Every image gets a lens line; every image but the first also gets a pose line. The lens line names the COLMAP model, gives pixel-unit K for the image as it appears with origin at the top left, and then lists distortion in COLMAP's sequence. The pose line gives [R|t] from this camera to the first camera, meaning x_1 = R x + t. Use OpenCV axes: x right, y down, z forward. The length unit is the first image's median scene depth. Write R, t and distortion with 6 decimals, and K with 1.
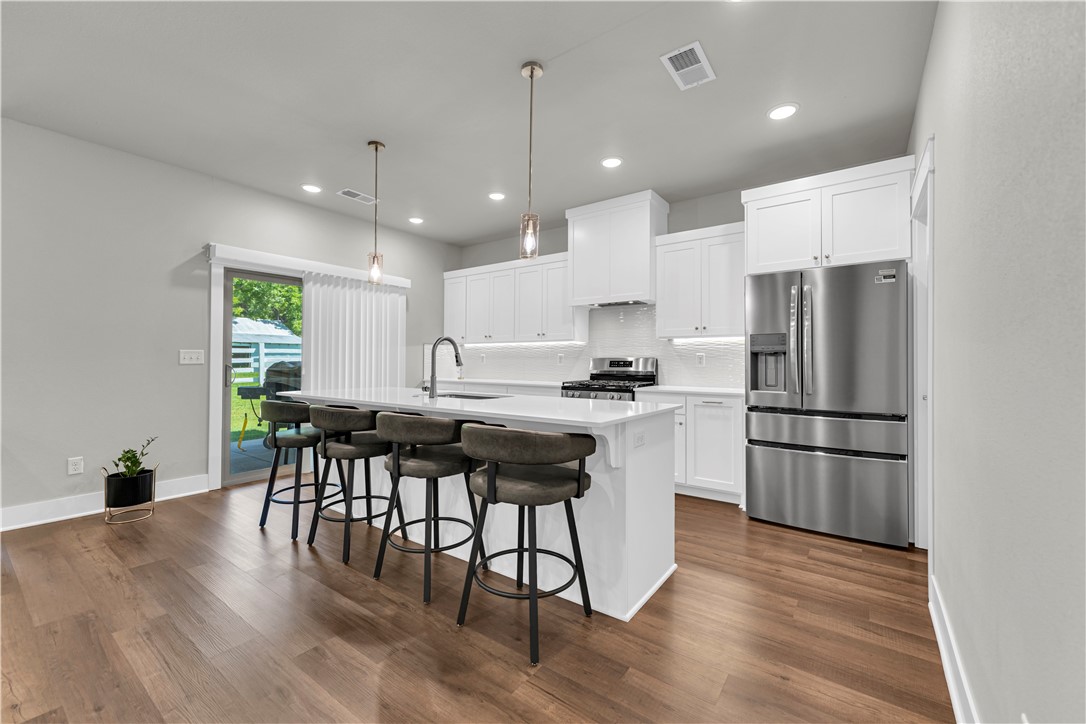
lens RADIAL K [[440.3, 0, 539.7], [0, 440.3, 360.2], [0, 0, 1]] dist [0.000277, -0.000116]
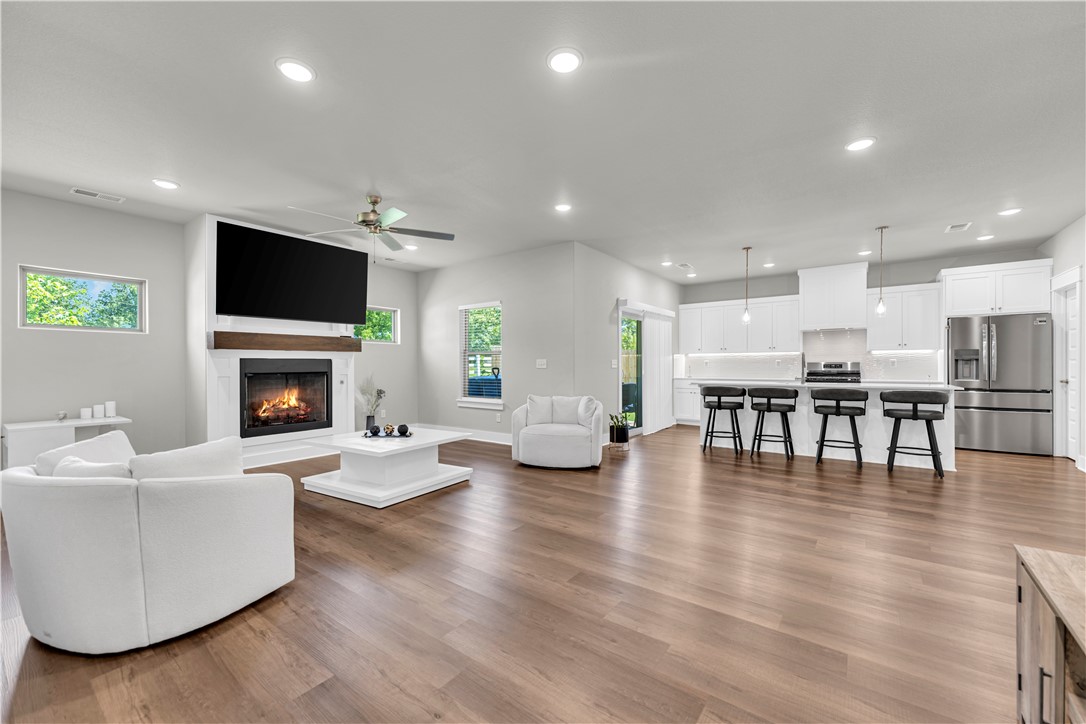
lens RADIAL K [[436.9, 0, 541.2], [0, 436.9, 365.3], [0, 0, 1]] dist [0.002192, 0.000215]
pose [[0.999874, -0.006441, -0.014533, -1.033223], [0.006486, 0.999974, 0.003072, -0.008251], [0.014513, -0.003166, 0.999890, -0.726420]]
